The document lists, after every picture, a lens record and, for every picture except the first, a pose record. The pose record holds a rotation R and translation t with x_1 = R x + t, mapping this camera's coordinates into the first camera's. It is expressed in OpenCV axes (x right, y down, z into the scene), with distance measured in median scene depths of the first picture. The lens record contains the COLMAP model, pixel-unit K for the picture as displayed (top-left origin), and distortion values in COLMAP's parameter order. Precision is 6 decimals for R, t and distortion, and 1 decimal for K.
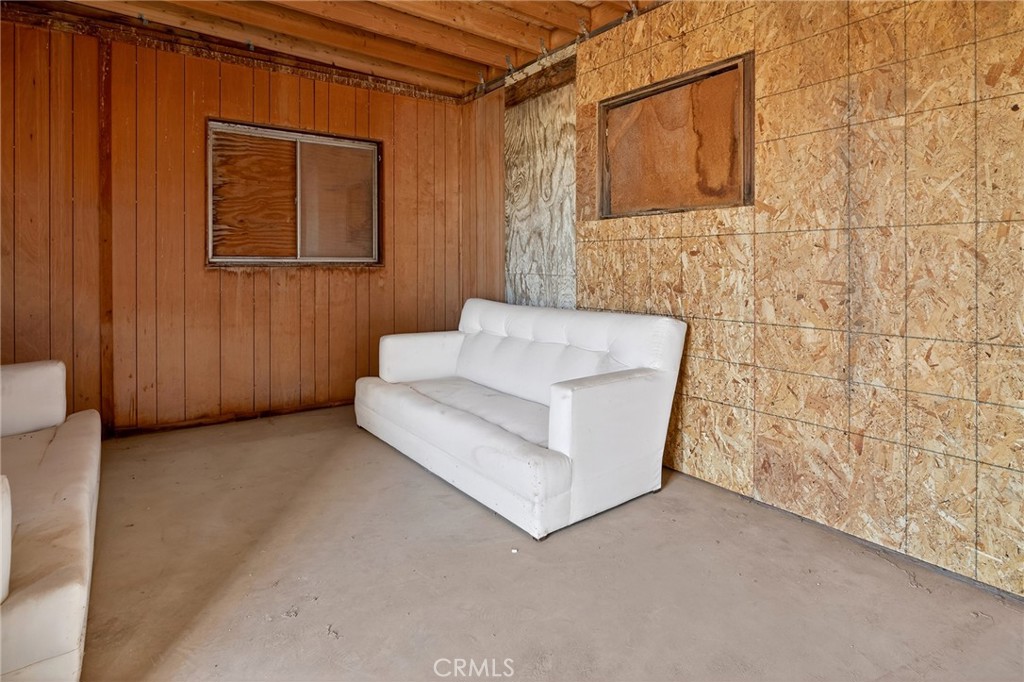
lens RADIAL K [[531.7, 0, 511.7], [0, 531.7, 266.0], [0, 0, 1]] dist [0.001973, 0.000646]
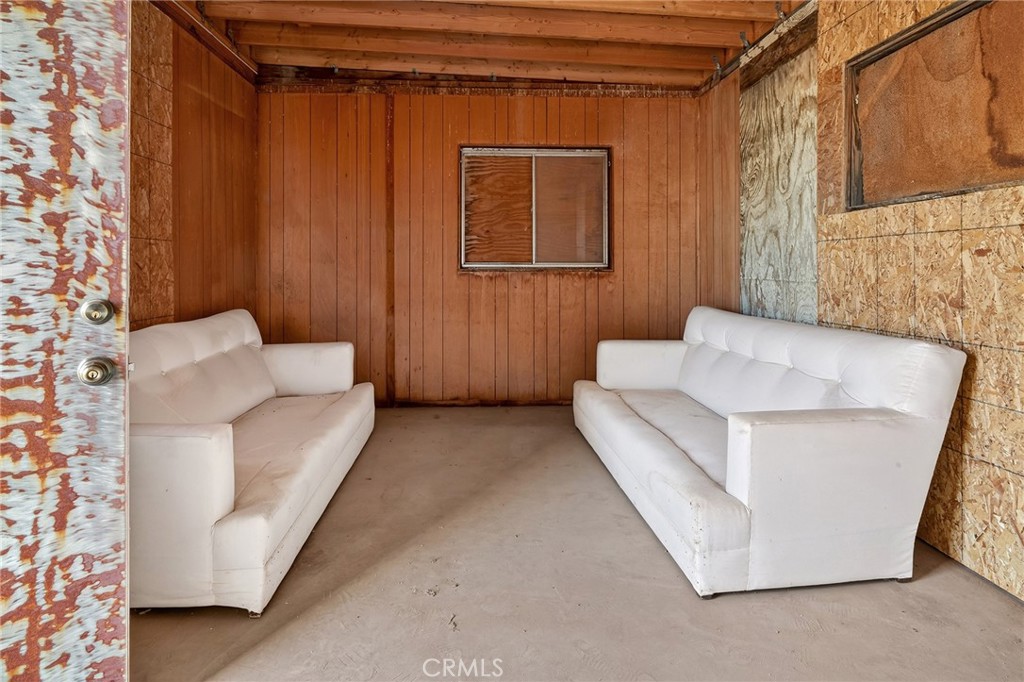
lens RADIAL K [[517.1, 0, 514.0], [0, 517.1, 269.8], [0, 0, 1]] dist [-0.002647, -0.000871]
pose [[0.857689, -0.001483, -0.514167, 0.120279], [0.000631, 0.999998, -0.001833, -0.000393], [0.514169, 0.001247, 0.857688, 0.081913]]
